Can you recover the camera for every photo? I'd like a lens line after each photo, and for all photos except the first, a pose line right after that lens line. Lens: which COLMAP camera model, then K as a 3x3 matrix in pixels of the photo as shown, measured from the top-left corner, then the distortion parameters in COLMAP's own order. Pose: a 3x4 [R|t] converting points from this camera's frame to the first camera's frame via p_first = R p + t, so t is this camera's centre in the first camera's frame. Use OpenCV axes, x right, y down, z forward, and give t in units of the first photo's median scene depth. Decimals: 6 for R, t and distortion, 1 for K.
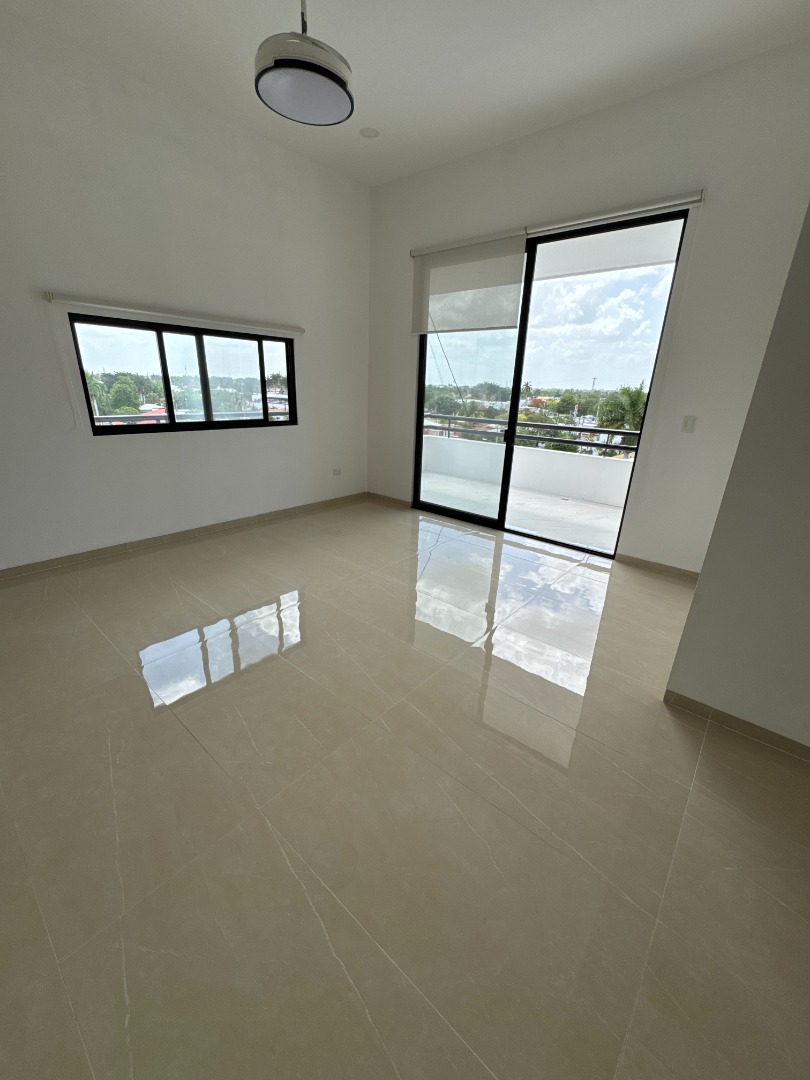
lens RADIAL K [[433.4, 0, 404.8], [0, 433.4, 543.1], [0, 0, 1]] dist [-0.000401, 0.000418]
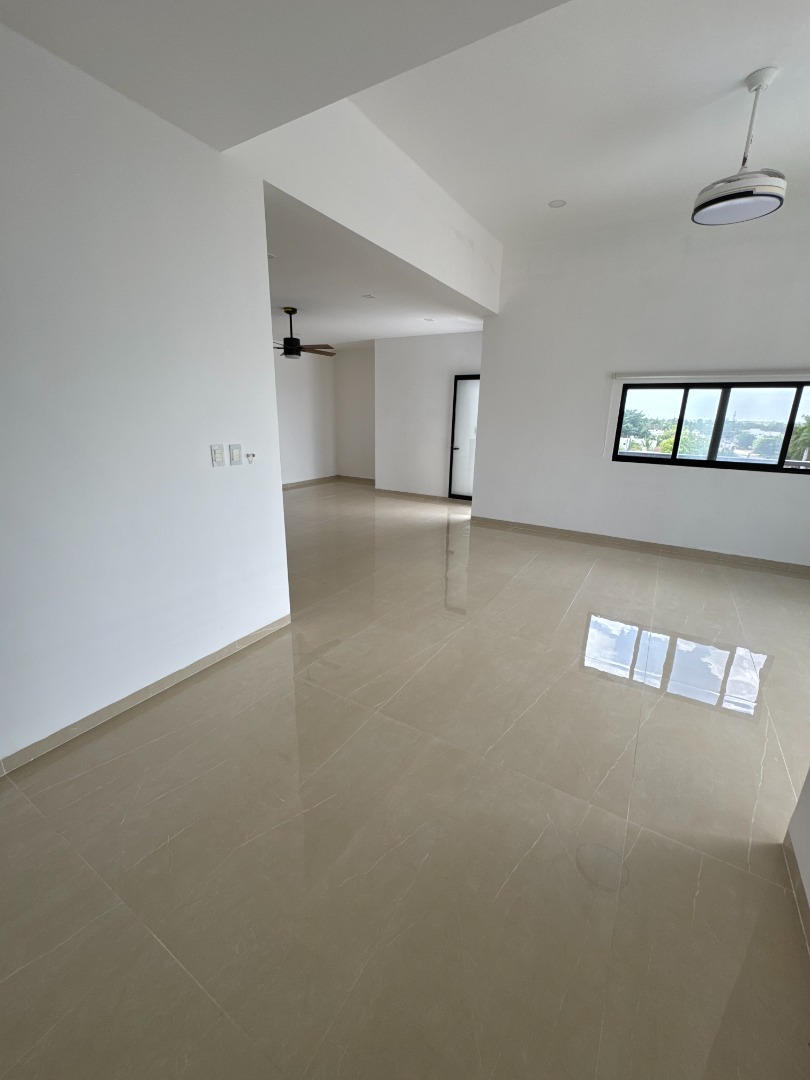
lens RADIAL K [[433.4, 0, 402.1], [0, 433.4, 537.1], [0, 0, 1]] dist [-0.000401, 0.000418]
pose [[0.163920, 0.238302, -0.957258, 0.550063], [-0.359689, 0.918017, 0.166940, 0.007758], [0.918561, 0.316950, 0.236196, 0.043221]]
